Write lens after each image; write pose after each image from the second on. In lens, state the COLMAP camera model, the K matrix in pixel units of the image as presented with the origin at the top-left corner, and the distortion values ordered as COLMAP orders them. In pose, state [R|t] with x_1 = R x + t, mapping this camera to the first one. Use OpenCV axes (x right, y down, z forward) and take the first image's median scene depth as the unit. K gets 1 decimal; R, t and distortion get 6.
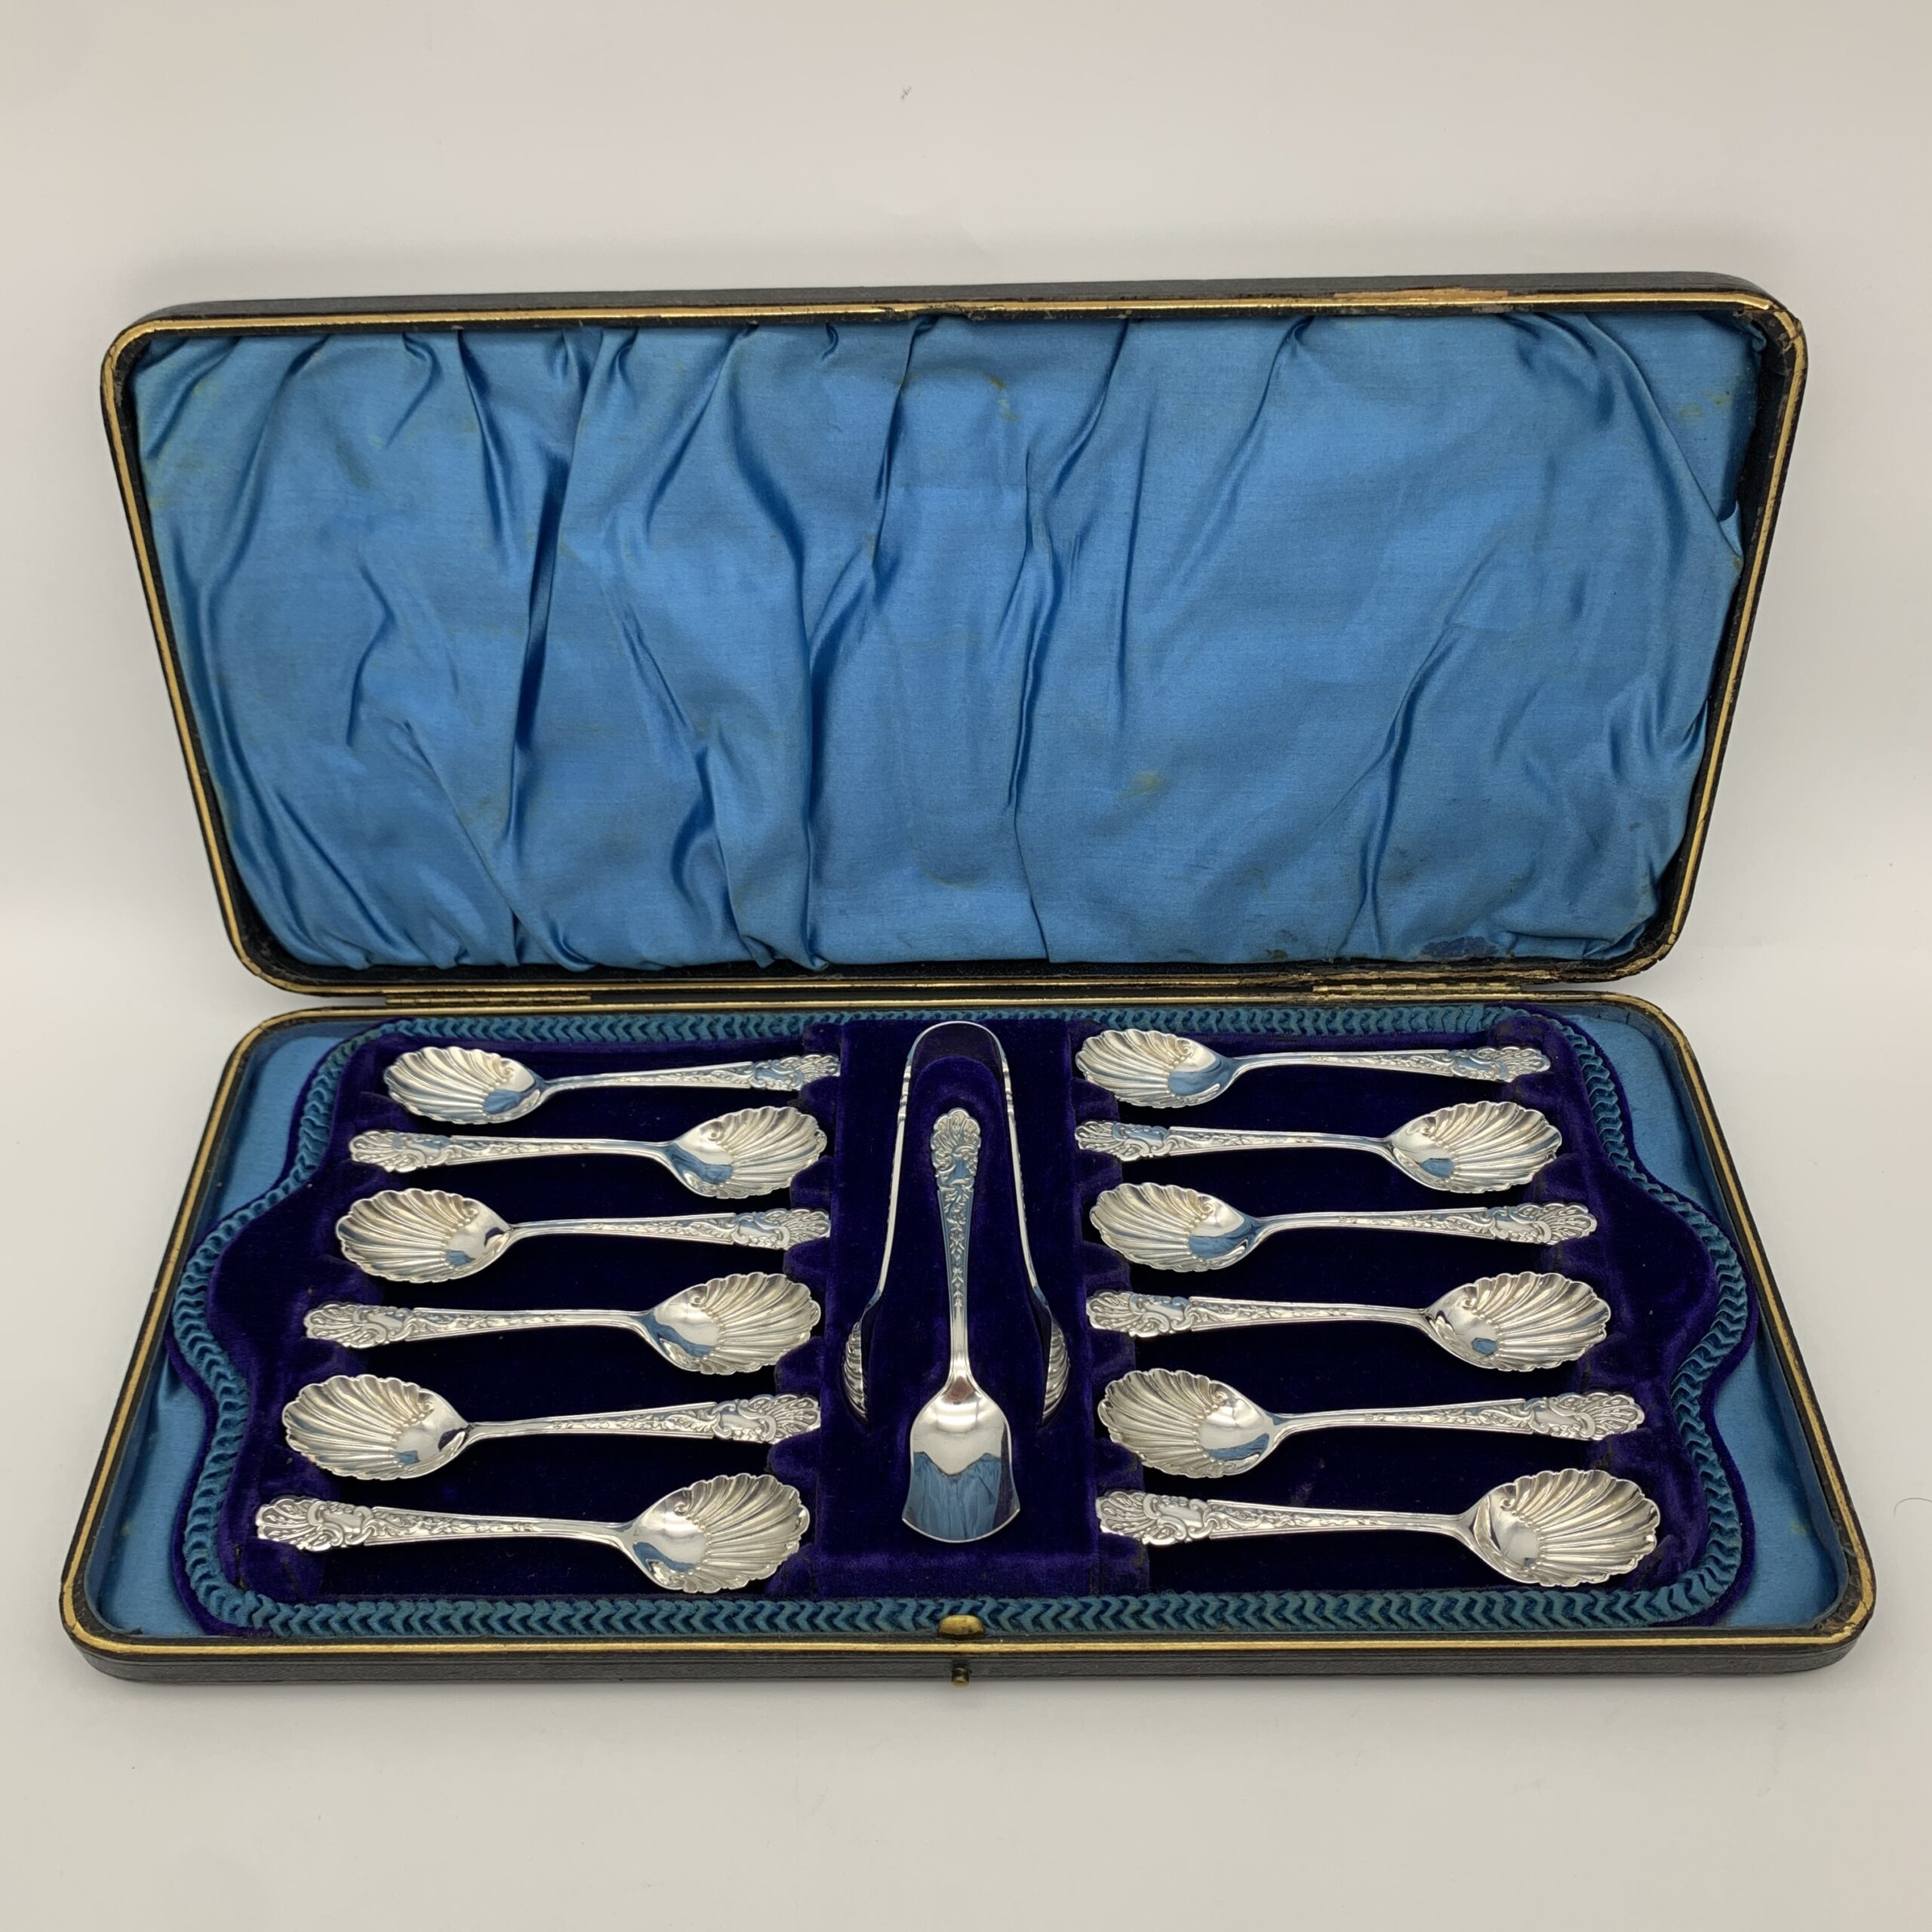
lens RADIAL K [[2316.1, 0, 966.0], [0, 2316.1, 966.0], [0, 0, 1]] dist [-0.015317, -0.009096]
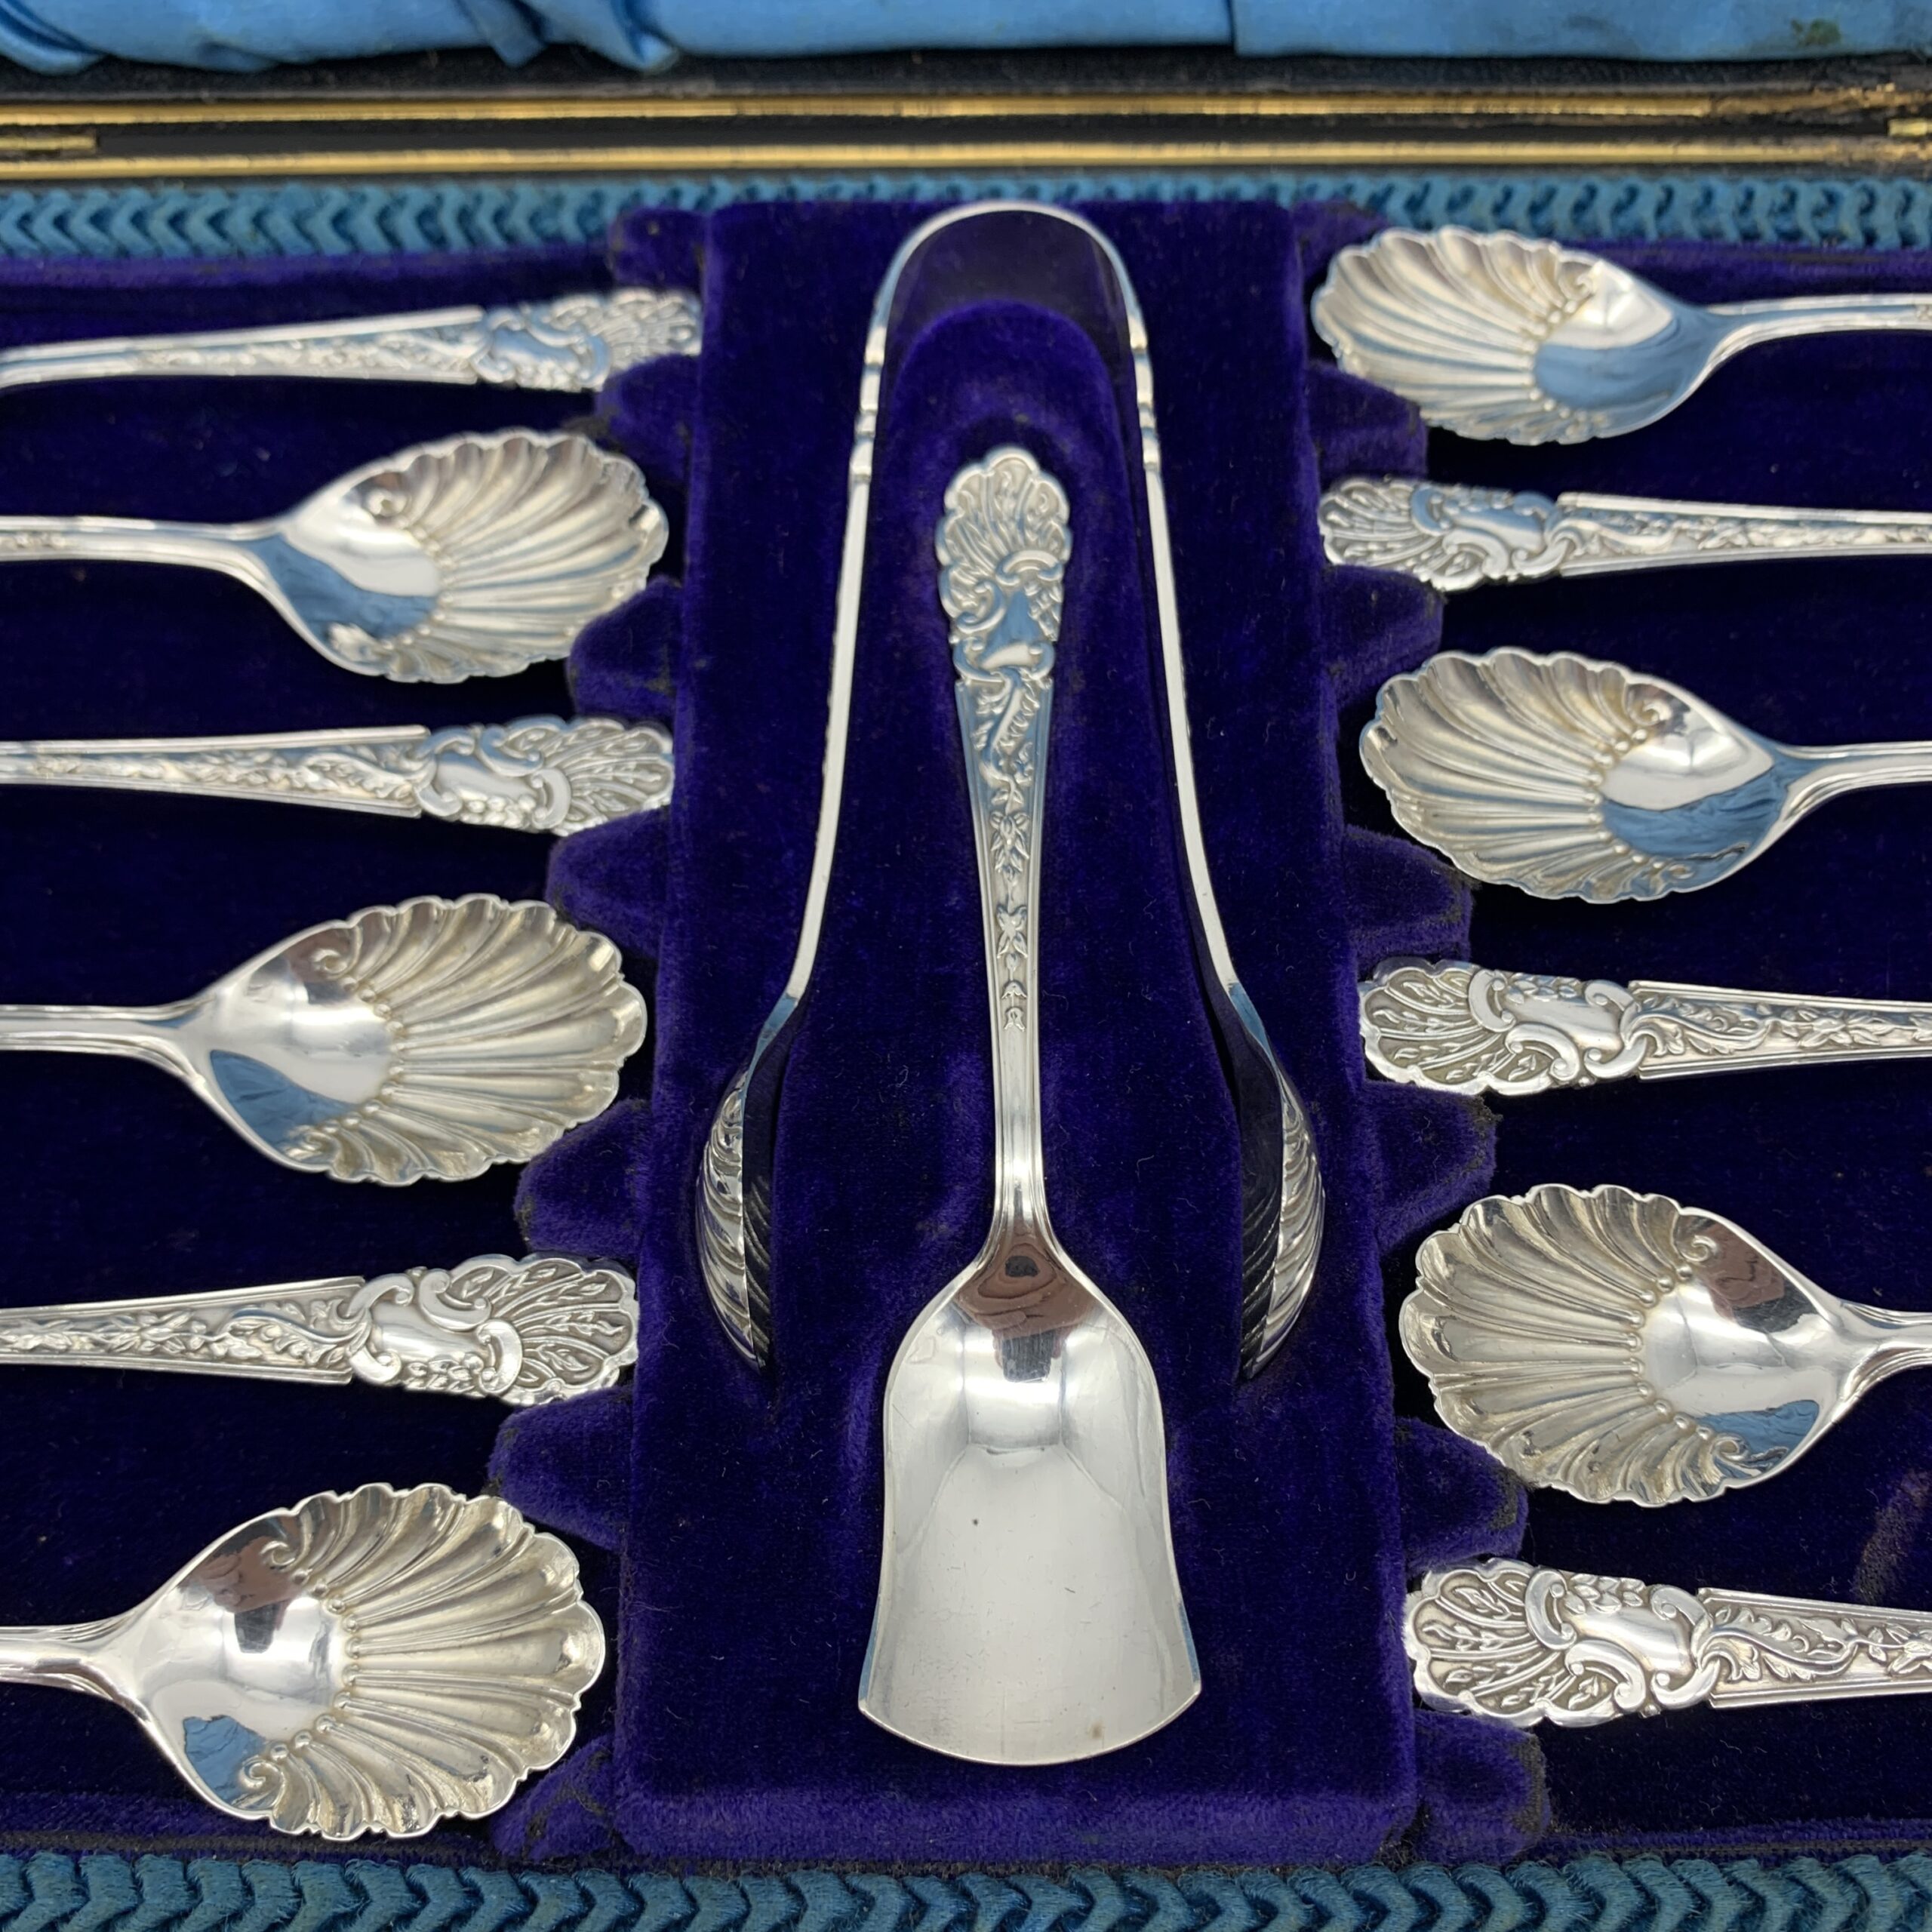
lens RADIAL K [[2316.1, 0, 966.0], [0, 2316.1, 966.0], [0, 0, 1]] dist [-0.015317, -0.009096]
pose [[0.999987, 0.004362, 0.002614, -0.010973], [-0.004982, 0.943187, 0.332224, 0.015747], [-0.001016, -0.332233, 0.943197, 0.606484]]
